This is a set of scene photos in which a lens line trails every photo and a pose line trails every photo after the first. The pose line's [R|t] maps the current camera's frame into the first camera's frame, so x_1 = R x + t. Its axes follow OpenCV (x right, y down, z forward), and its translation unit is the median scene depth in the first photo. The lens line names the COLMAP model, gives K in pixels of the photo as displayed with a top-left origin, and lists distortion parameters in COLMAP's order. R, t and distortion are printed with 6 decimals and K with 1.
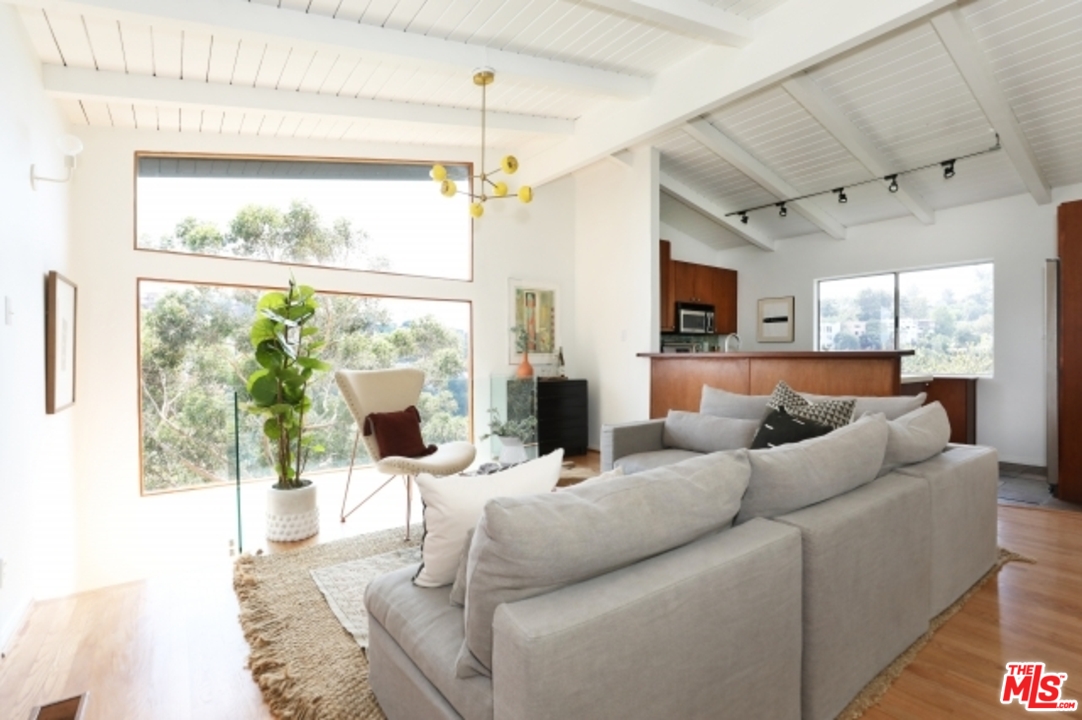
lens RADIAL K [[515.0, 0, 547.5], [0, 515.0, 348.8], [0, 0, 1]] dist [-0.004170, -0.000028]
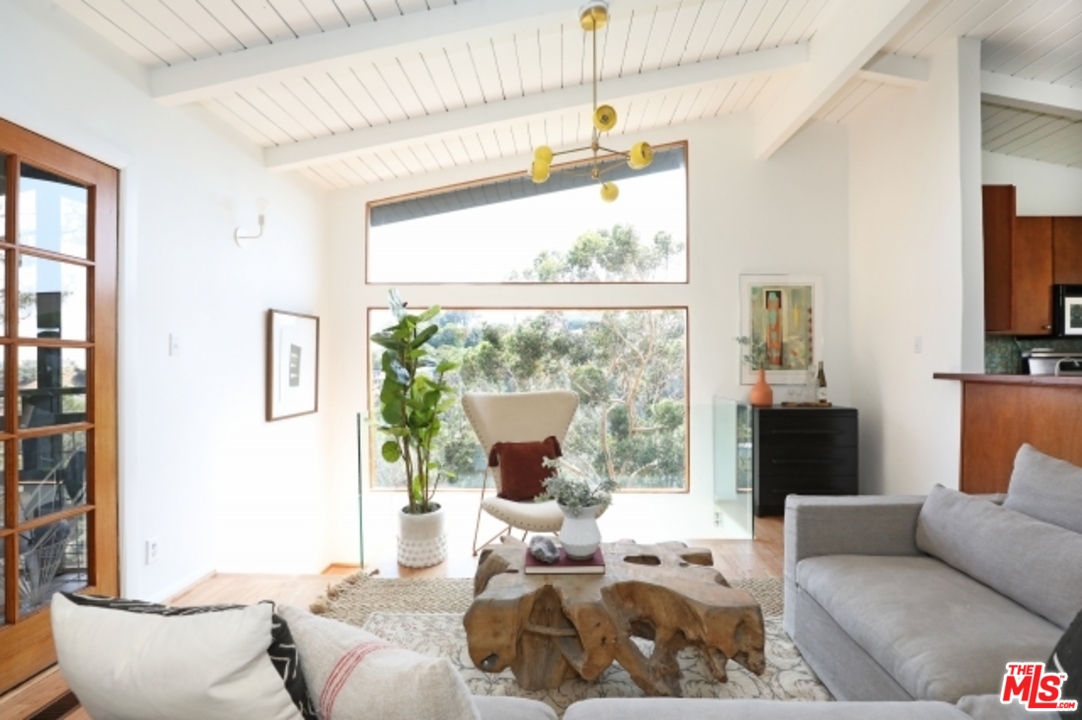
lens RADIAL K [[499.2, 0, 545.4], [0, 499.2, 355.0], [0, 0, 1]] dist [-0.053777, 0.027989]
pose [[0.788913, -0.007333, -0.614461, 0.156383], [0.007122, 0.999971, -0.002790, -0.014463], [0.614463, -0.002175, 0.788942, 0.225992]]
